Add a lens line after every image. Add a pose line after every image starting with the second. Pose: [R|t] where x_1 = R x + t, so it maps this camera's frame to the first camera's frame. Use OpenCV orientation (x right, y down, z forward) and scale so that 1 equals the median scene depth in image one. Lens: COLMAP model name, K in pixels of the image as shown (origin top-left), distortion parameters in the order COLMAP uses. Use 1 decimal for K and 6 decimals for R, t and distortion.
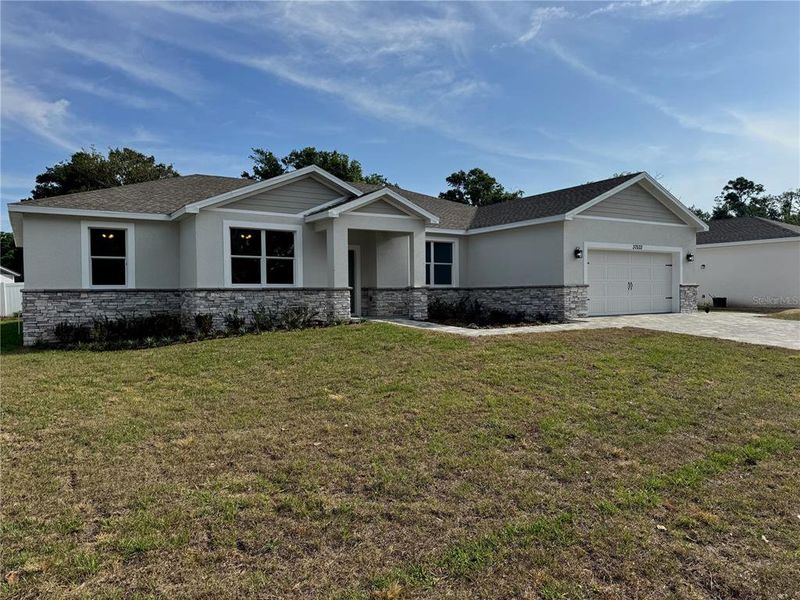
lens RADIAL K [[562.8, 0, 400.3], [0, 562.8, 305.2], [0, 0, 1]] dist [0.074925, -0.102711]
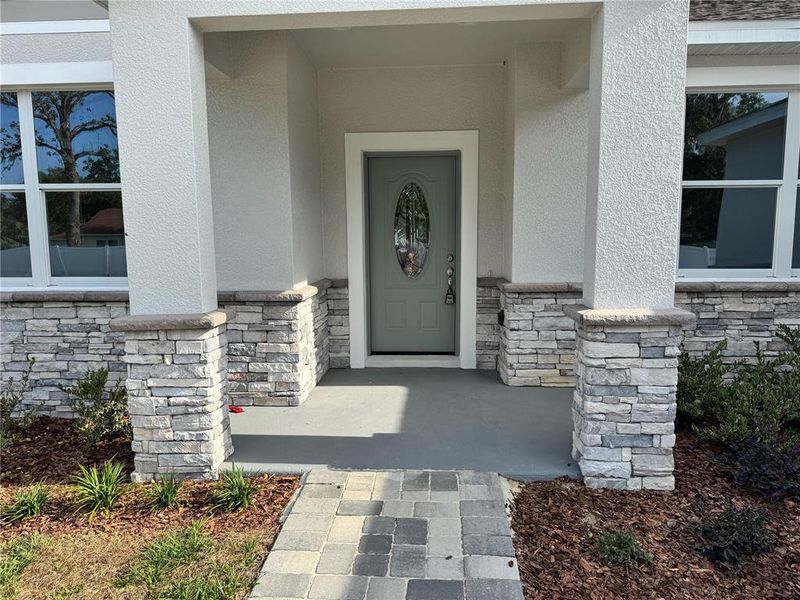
lens RADIAL K [[562.8, 0, 400.3], [0, 562.8, 305.2], [0, 0, 1]] dist [0.074925, -0.102711]
pose [[0.806446, 0.080483, -0.585805, 0.083962], [-0.012177, 0.992744, 0.119628, -0.057784], [0.591182, -0.089340, 0.801575, 0.816022]]
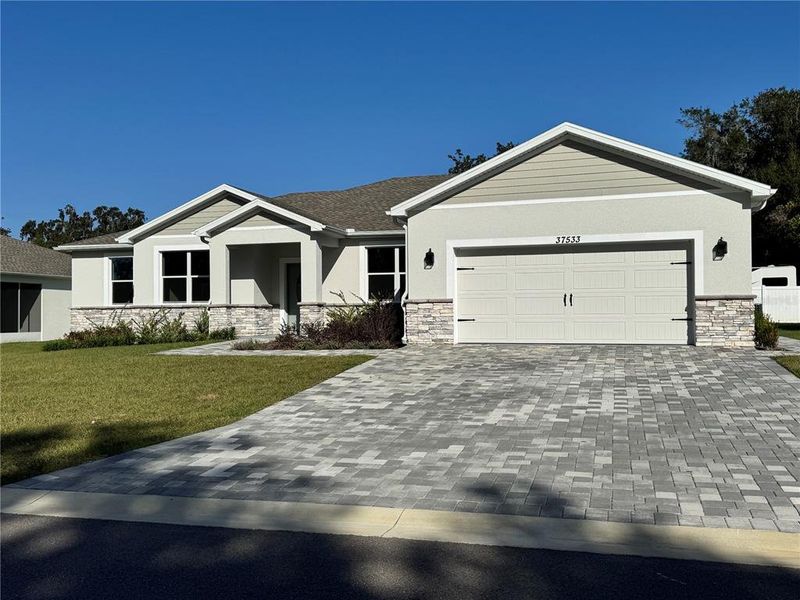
lens RADIAL K [[762.5, 0, 400.3], [0, 762.5, 303.1], [0, 0, 1]] dist [0.104792, -0.002971]
pose [[0.655917, -0.003937, -0.754823, 1.053369], [-0.015393, 0.999709, -0.018591, -0.012480], [0.754676, 0.023813, 0.655665, 0.324559]]
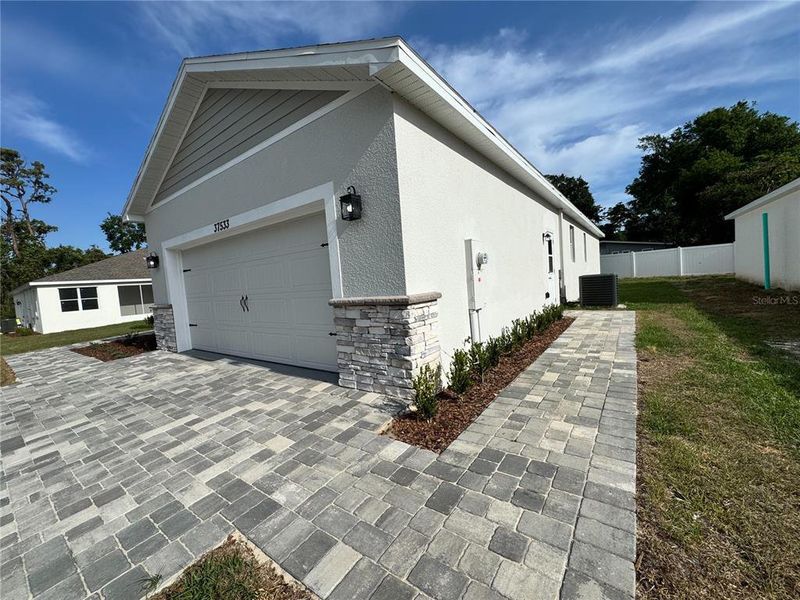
lens RADIAL K [[320.0, 0, 400.0], [0, 320.0, 297.7], [0, 0, 1]] dist [-0.000489, 0.000282]
pose [[0.351424, 0.039130, -0.935398, 0.808174], [0.050293, 0.996894, 0.060597, -0.055781], [0.934864, -0.068340, 0.348365, 1.161846]]
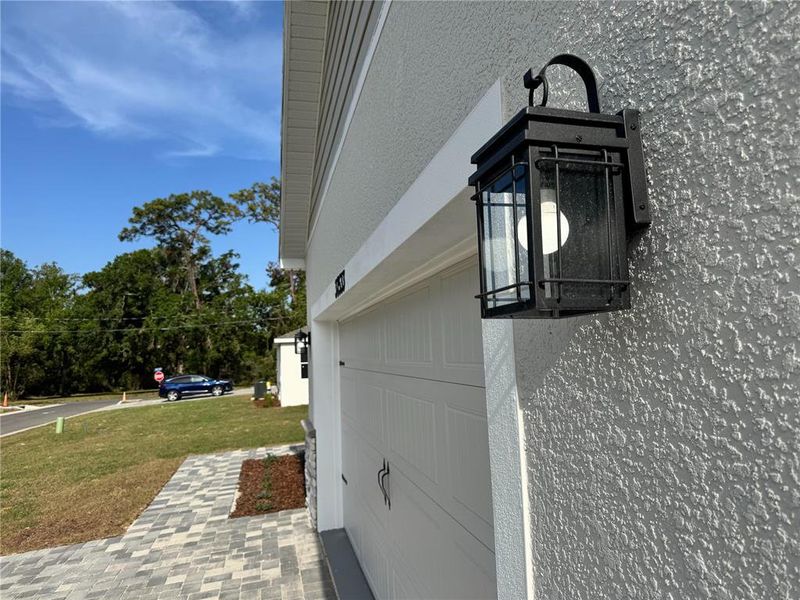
lens RADIAL K [[572.7, 0, 377.2], [0, 572.7, 299.9], [0, 0, 1]] dist [0.004884, -0.000768]
pose [[-0.374242, -0.057642, -0.925538, 0.658856], [0.030948, 0.996734, -0.074590, -0.091260], [0.926814, -0.056558, -0.371236, 1.209159]]
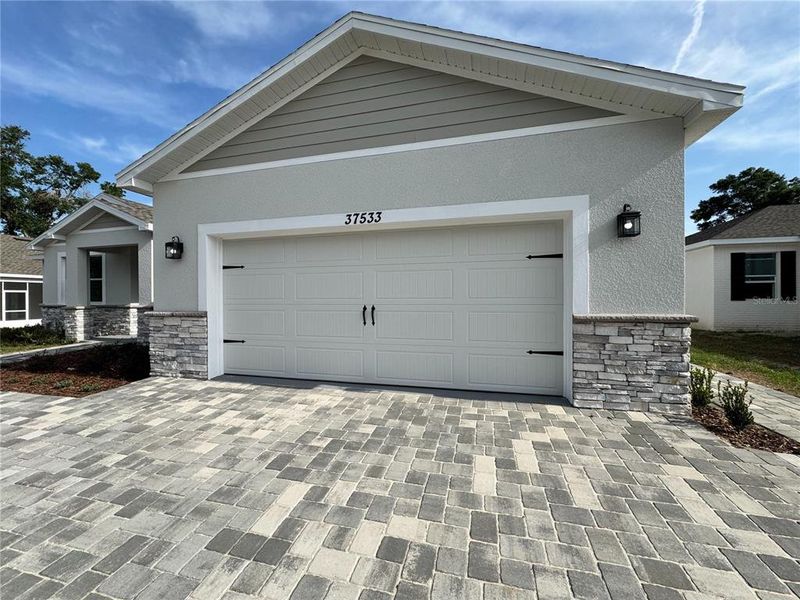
lens RADIAL K [[320.0, 0, 400.0], [0, 320.0, 297.7], [0, 0, 1]] dist [-0.000489, 0.000282]
pose [[0.674797, 0.009741, -0.737940, 0.664658], [-0.017103, 0.999851, -0.002442, -0.052386], [0.737806, 0.014269, 0.674862, 0.970527]]
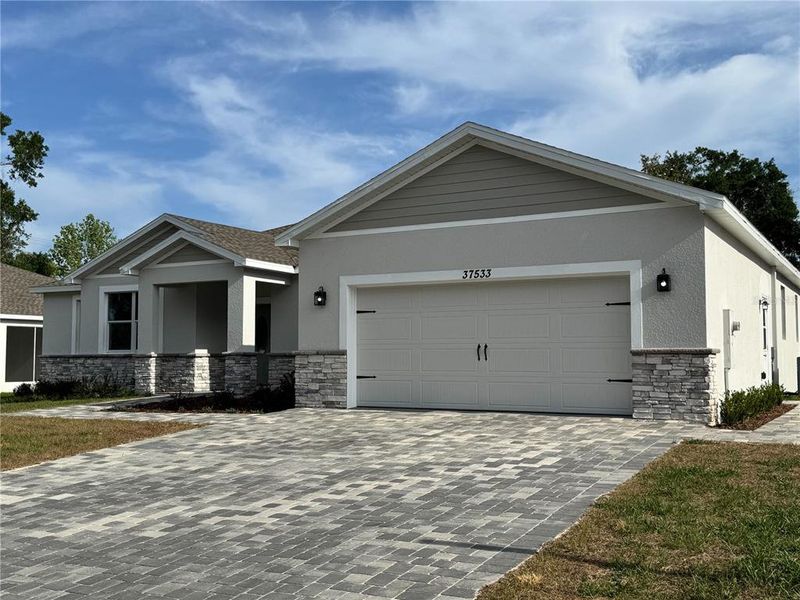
lens RADIAL K [[875.2, 0, 404.0], [0, 875.2, 303.0], [0, 0, 1]] dist [0.129378, -0.009238]
pose [[0.477290, -0.043915, -0.877648, 1.169550], [-0.021195, 0.997885, -0.061457, -0.032120], [0.878490, 0.047935, 0.475349, 0.653246]]
